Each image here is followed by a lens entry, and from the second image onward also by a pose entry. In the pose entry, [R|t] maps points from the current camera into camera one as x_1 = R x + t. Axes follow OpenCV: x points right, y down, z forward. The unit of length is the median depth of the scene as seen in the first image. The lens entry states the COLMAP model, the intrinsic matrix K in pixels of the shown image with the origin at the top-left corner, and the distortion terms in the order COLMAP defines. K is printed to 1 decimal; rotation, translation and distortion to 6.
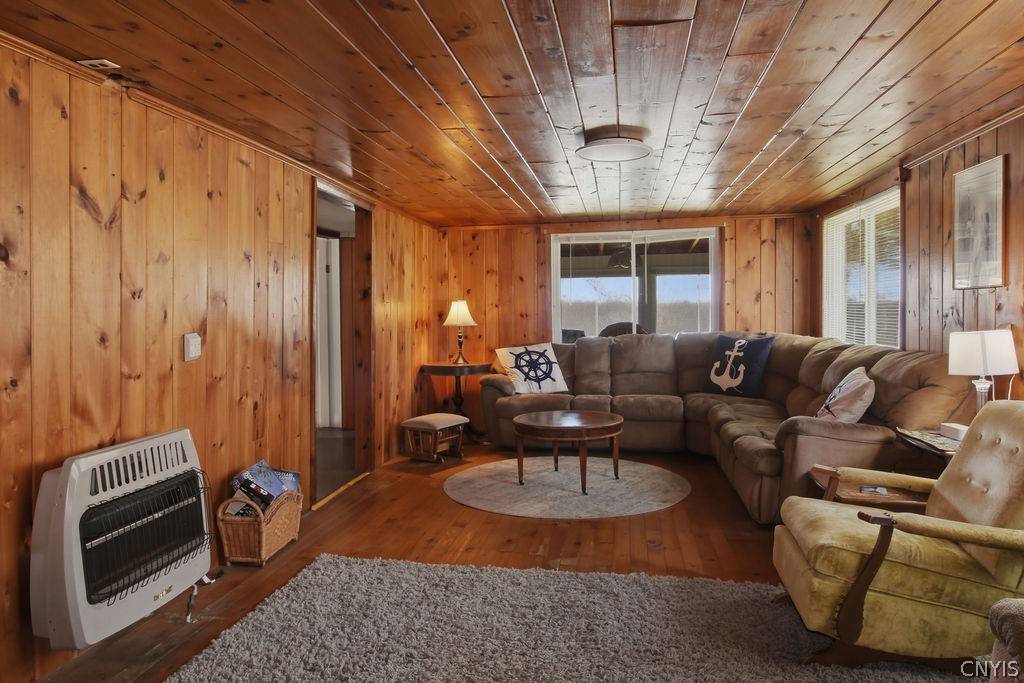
lens RADIAL K [[643.8, 0, 503.2], [0, 643.8, 331.9], [0, 0, 1]] dist [0.021691, -0.028091]
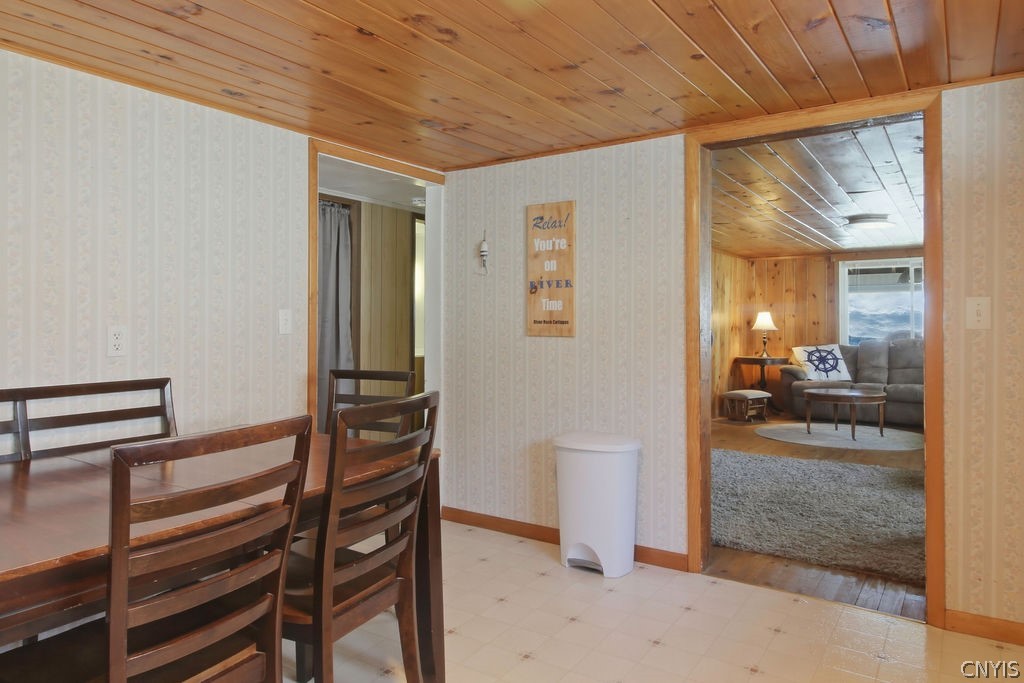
lens RADIAL K [[662.2, 0, 510.4], [0, 662.2, 320.6], [0, 0, 1]] dist [0.006822, -0.001930]
pose [[0.913073, 0.009804, -0.407679, 0.015236], [-0.022364, 0.999410, -0.026053, 0.019872], [0.407183, 0.032905, 0.912754, -0.536292]]
